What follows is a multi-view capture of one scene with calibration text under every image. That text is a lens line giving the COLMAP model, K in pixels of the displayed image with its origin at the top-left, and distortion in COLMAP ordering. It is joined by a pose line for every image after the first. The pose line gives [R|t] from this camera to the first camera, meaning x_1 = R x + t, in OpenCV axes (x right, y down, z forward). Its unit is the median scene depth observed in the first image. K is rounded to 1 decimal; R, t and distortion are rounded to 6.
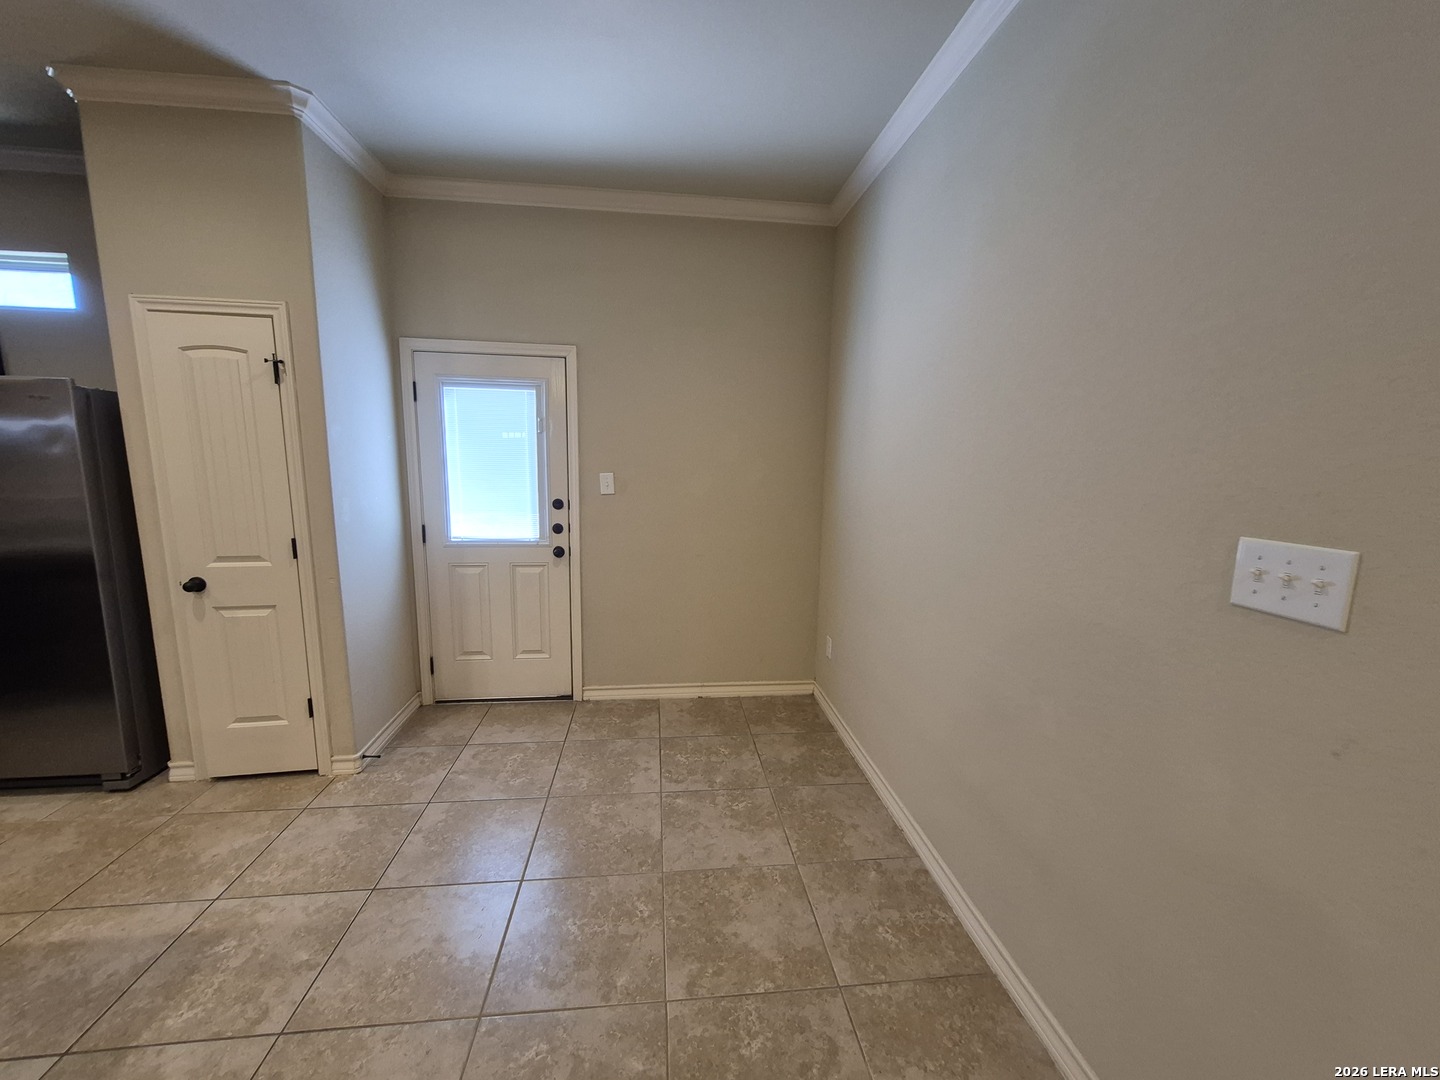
lens RADIAL K [[570.9, 0, 727.3], [0, 570.9, 535.6], [0, 0, 1]] dist [0.014654, -0.000379]
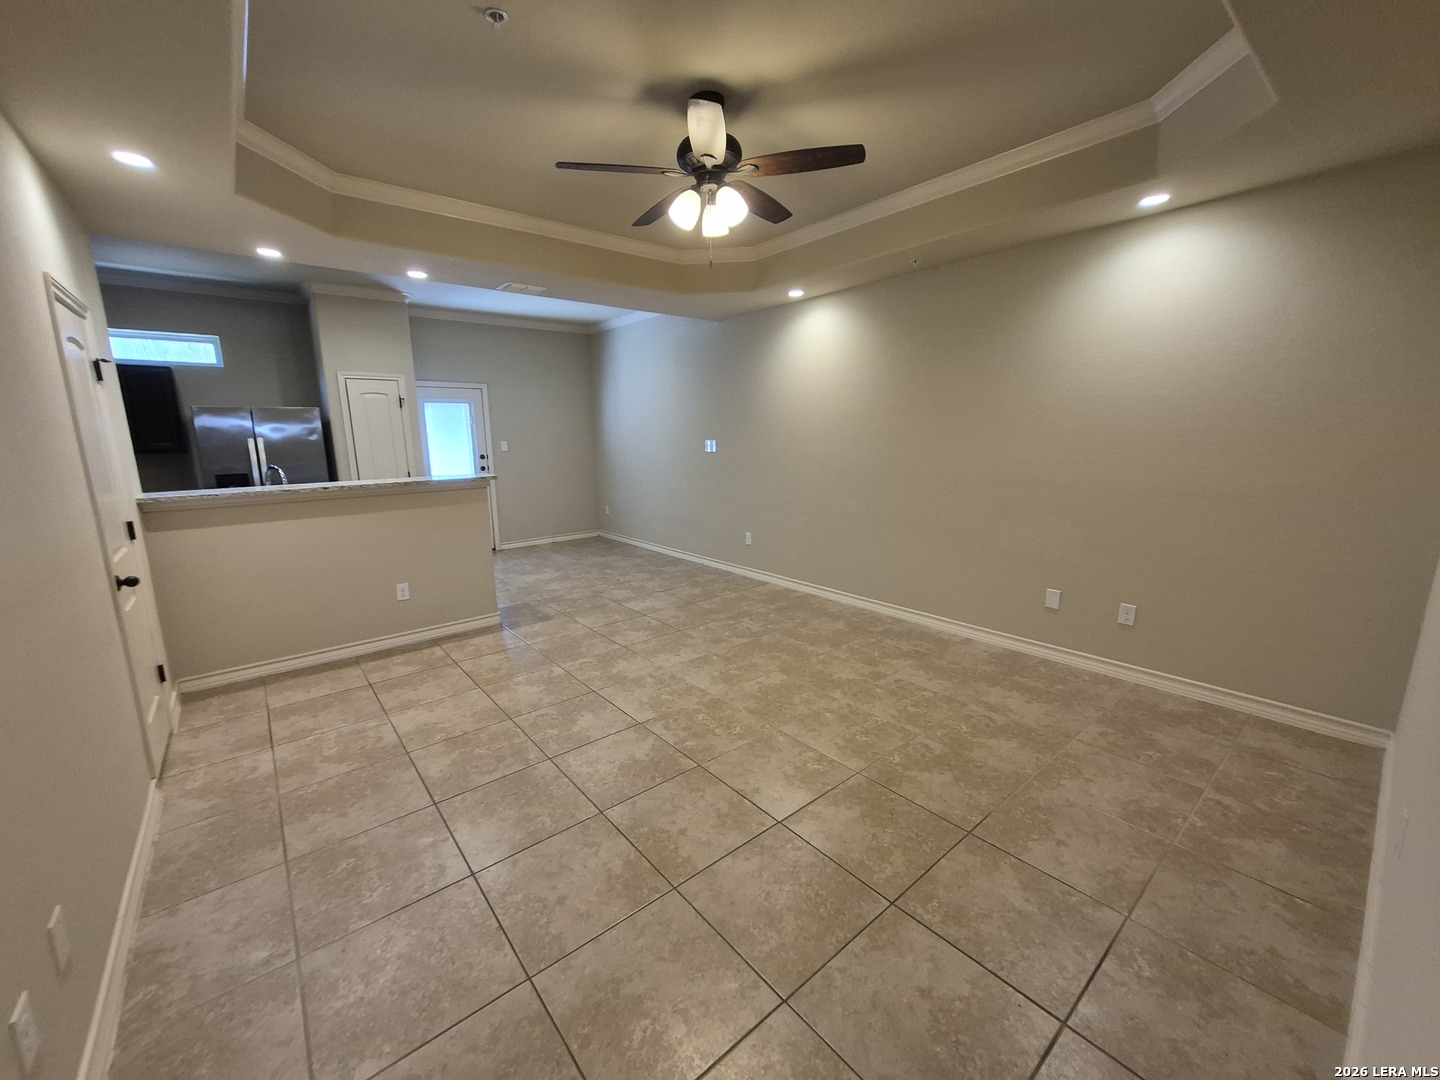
lens RADIAL K [[570.9, 0, 711.8], [0, 570.9, 544.6], [0, 0, 1]] dist [0.014654, -0.000379]
pose [[0.840364, -0.134077, 0.525177, -1.016188], [0.102464, 0.990749, 0.088978, 0.229797], [-0.532249, -0.020962, 0.846328, -1.762863]]
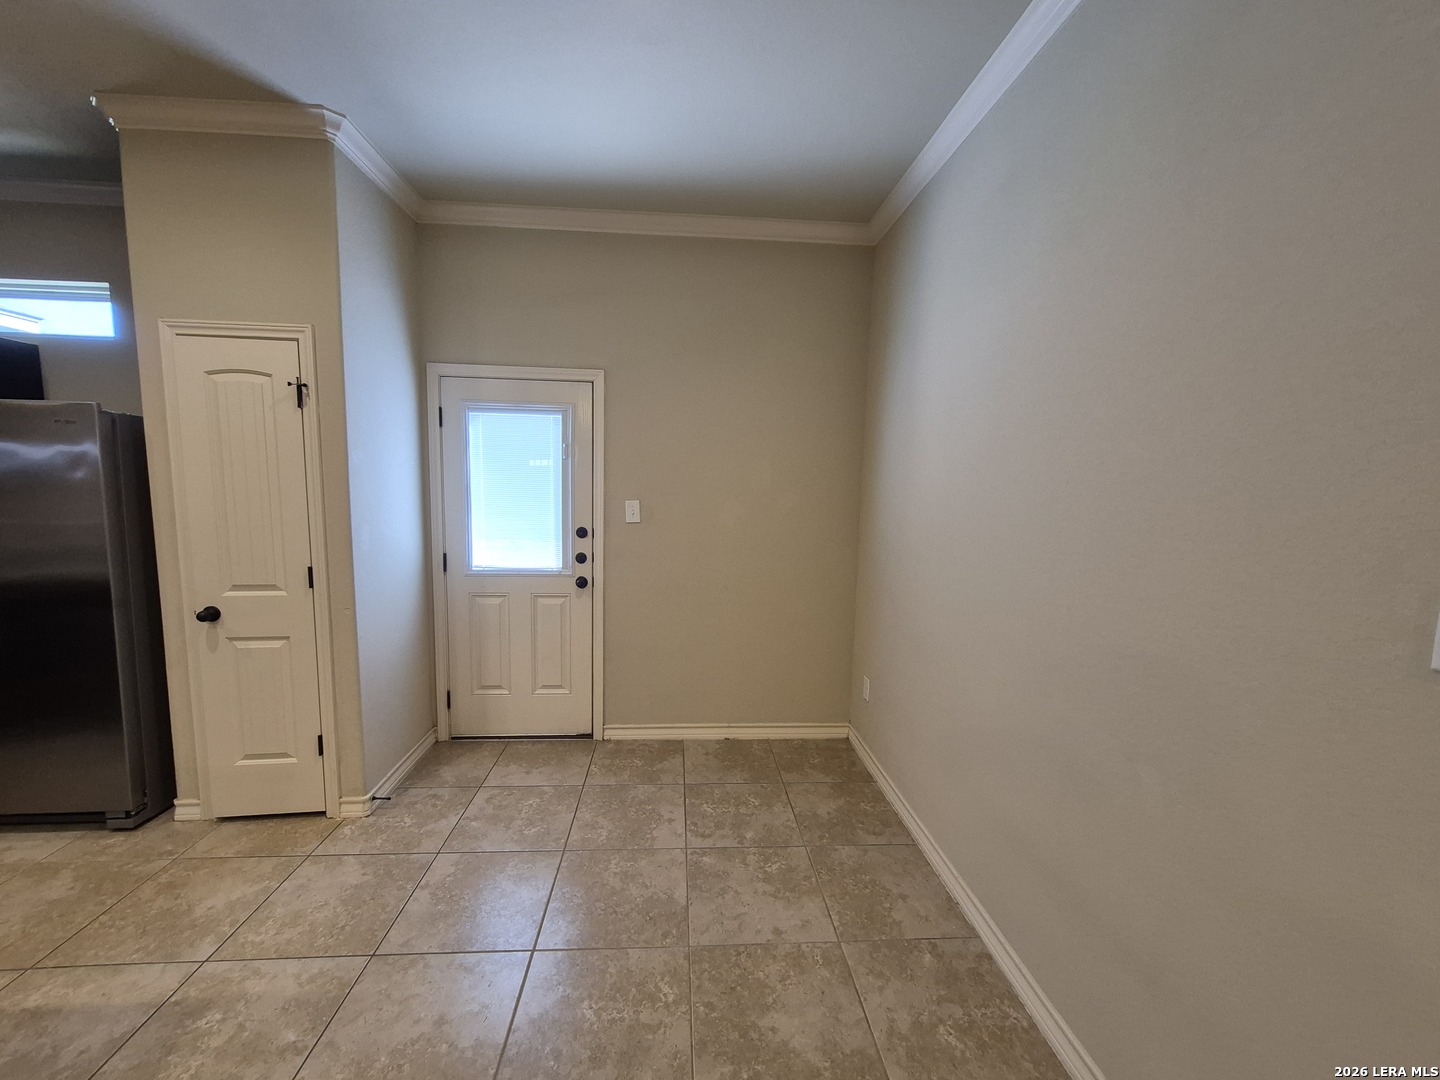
lens RADIAL K [[570.9, 0, 722.3], [0, 570.9, 537.3], [0, 0, 1]] dist [0.014654, -0.000379]
pose [[0.998904, 0.007420, -0.046208, -0.022024], [-0.009593, 0.998850, -0.046983, -0.006112], [0.045806, 0.047375, 0.997826, 0.072191]]
